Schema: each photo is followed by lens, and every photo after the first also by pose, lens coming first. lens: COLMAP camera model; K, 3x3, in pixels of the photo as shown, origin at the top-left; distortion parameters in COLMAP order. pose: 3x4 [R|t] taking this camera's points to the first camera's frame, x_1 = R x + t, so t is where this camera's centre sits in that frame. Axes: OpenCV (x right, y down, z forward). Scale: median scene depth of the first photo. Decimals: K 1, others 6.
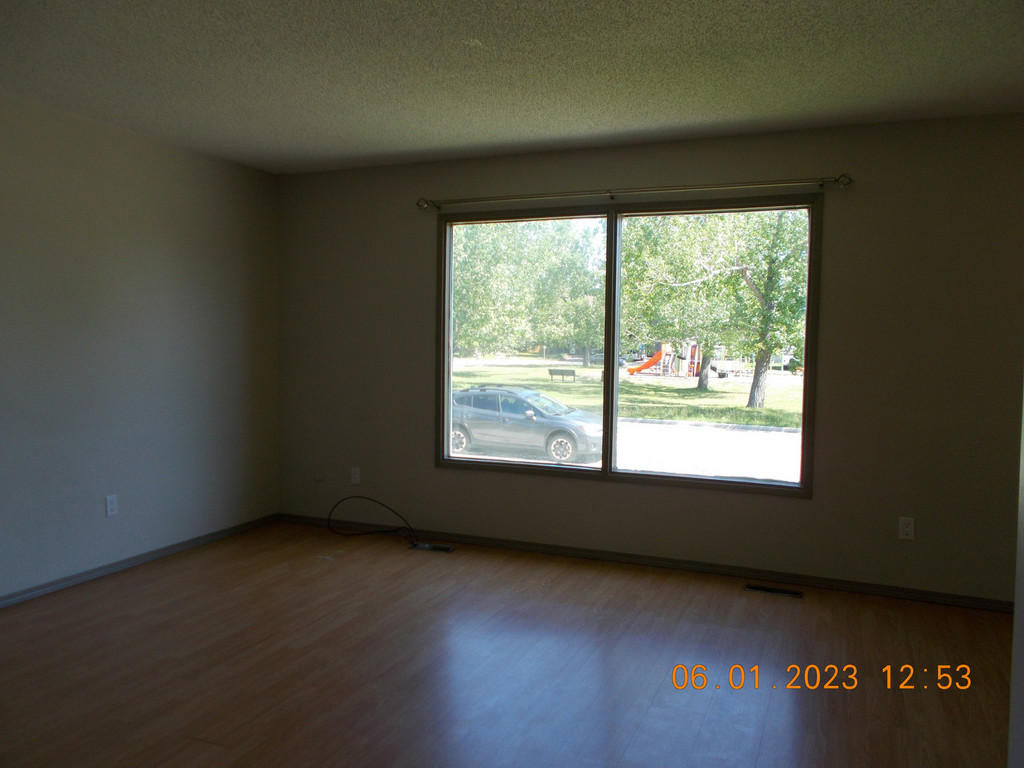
lens RADIAL K [[787.1, 0, 513.3], [0, 787.1, 384.8], [0, 0, 1]] dist [0.006086, 0.010133]
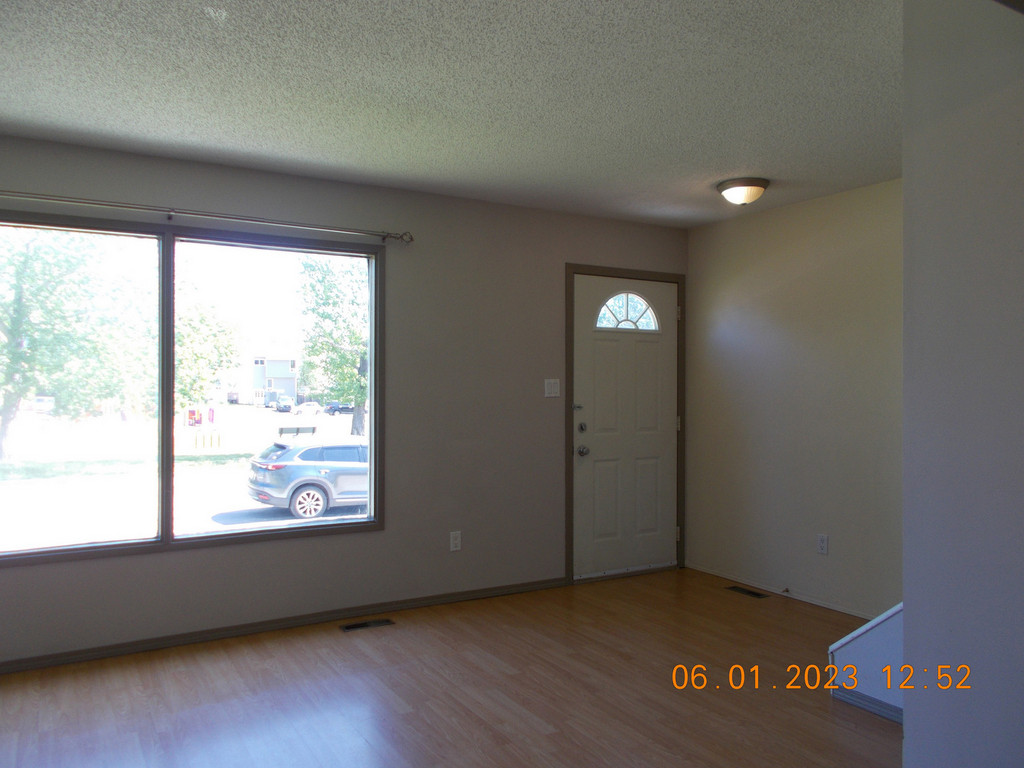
lens RADIAL K [[787.1, 0, 515.6], [0, 787.1, 387.0], [0, 0, 1]] dist [0.006086, 0.010133]
pose [[0.593167, -0.015899, 0.804923, -0.370330], [0.054034, 0.998337, -0.020100, -0.017052], [-0.803264, 0.055416, 0.593039, 0.215011]]
